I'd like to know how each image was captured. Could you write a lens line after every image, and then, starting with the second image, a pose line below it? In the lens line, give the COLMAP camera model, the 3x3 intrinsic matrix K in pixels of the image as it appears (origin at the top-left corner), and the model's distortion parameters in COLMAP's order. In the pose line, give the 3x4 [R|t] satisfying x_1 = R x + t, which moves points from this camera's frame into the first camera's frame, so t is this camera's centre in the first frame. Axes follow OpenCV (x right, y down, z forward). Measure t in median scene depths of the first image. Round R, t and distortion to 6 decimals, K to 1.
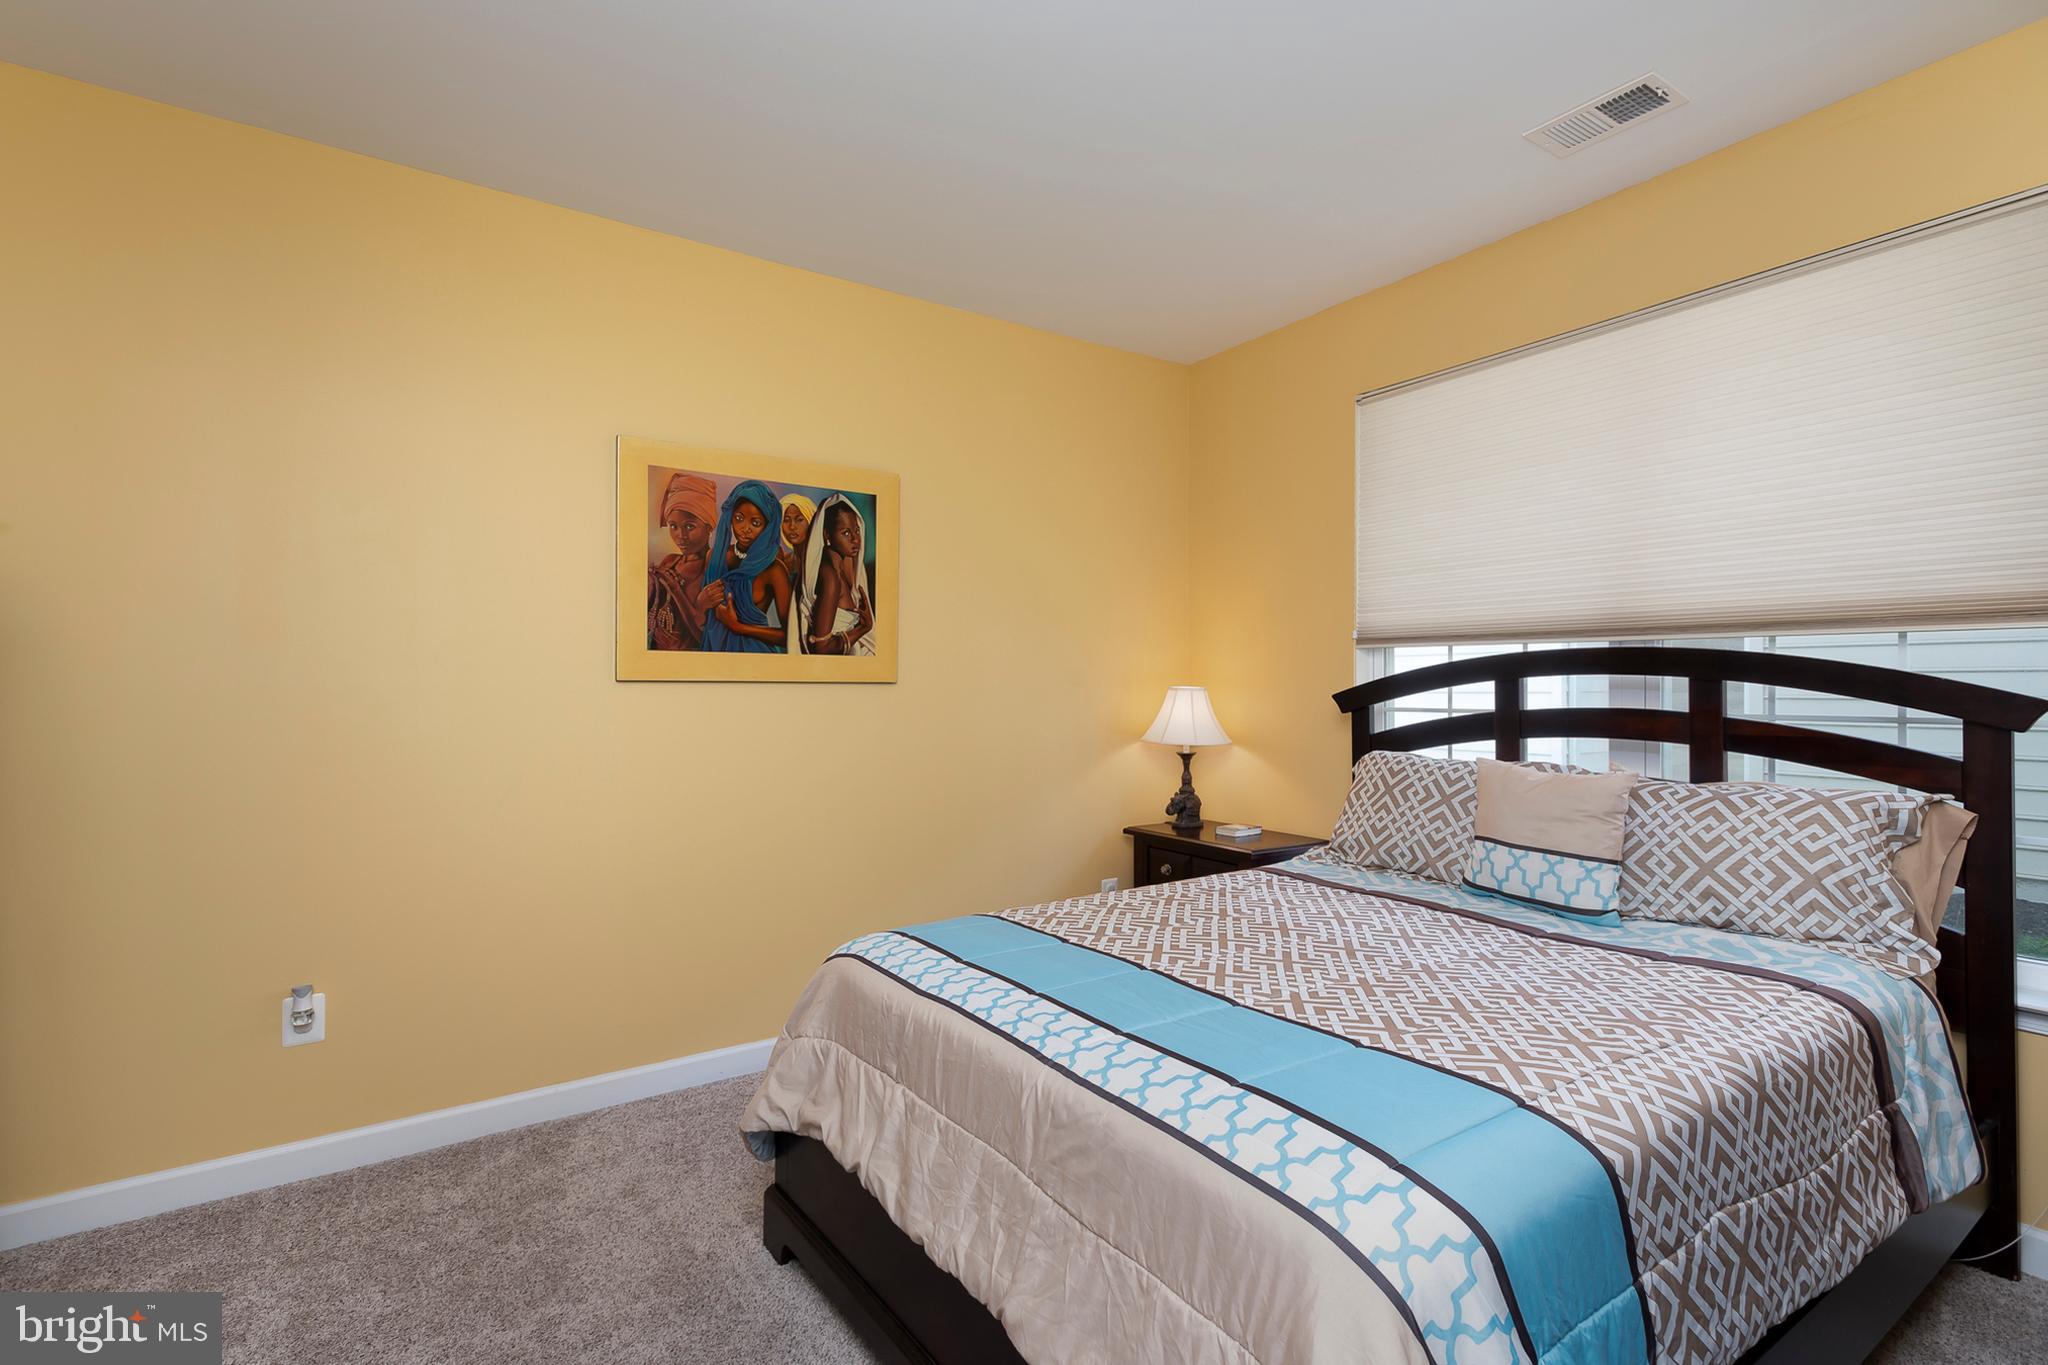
lens RADIAL K [[964.2, 0, 1024.0], [0, 964.2, 682.5], [0, 0, 1]] dist [0.003516, 0.000689]
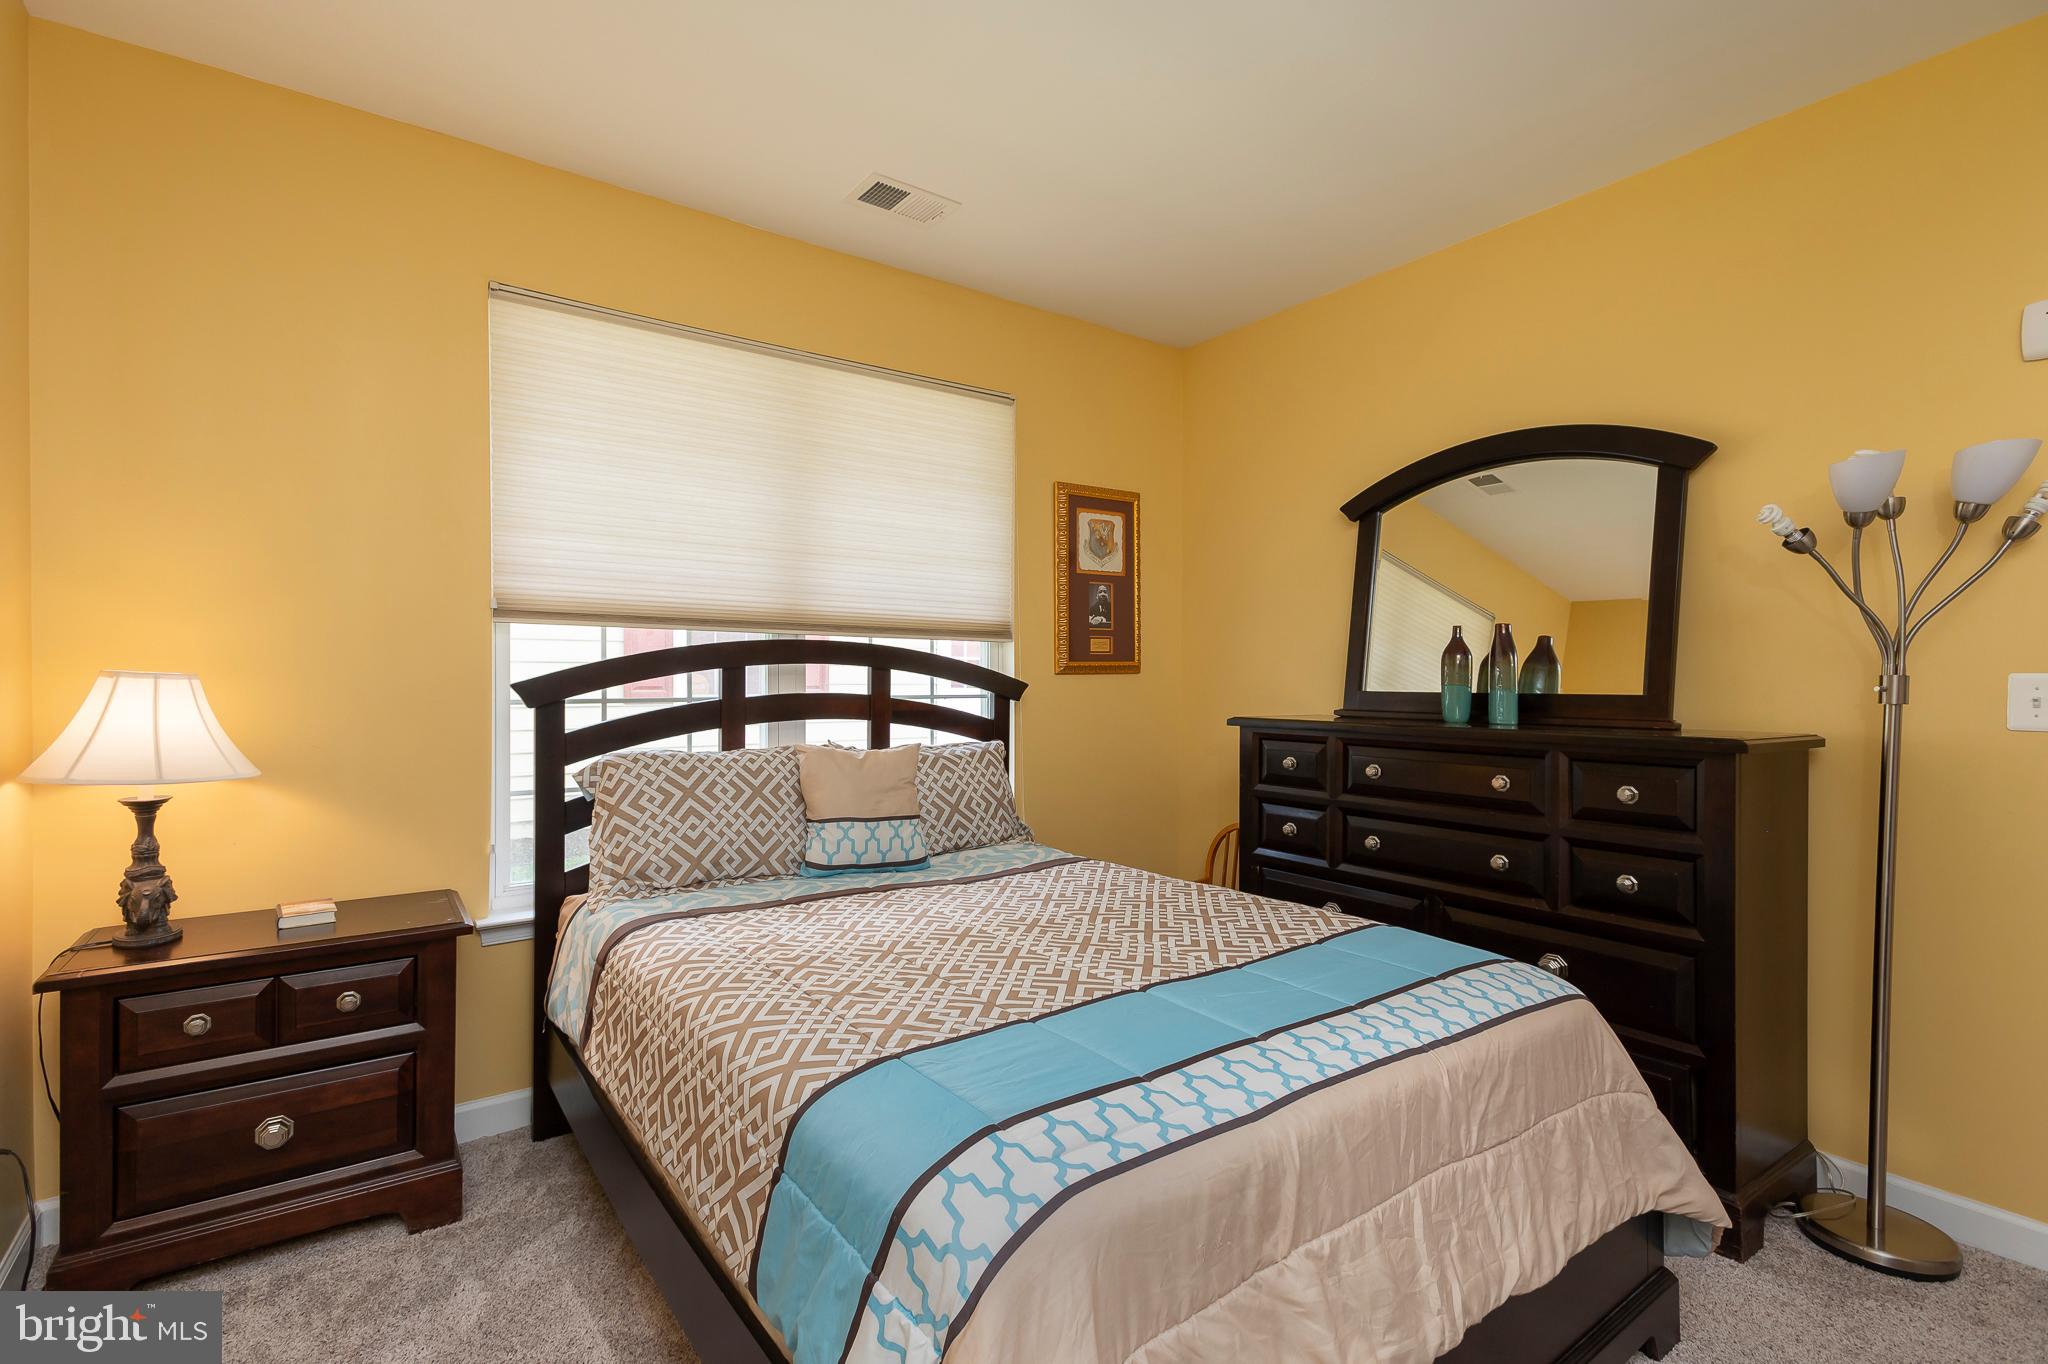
lens RADIAL K [[935.2, 0, 1024.0], [0, 935.2, 682.0], [0, 0, 1]] dist [0.024854, 0.000164]
pose [[-0.017601, -0.010236, 0.999793, -0.505829], [-0.008205, 0.999915, 0.010093, 0.000000], [-0.999811, -0.008026, -0.017684, 0.760546]]
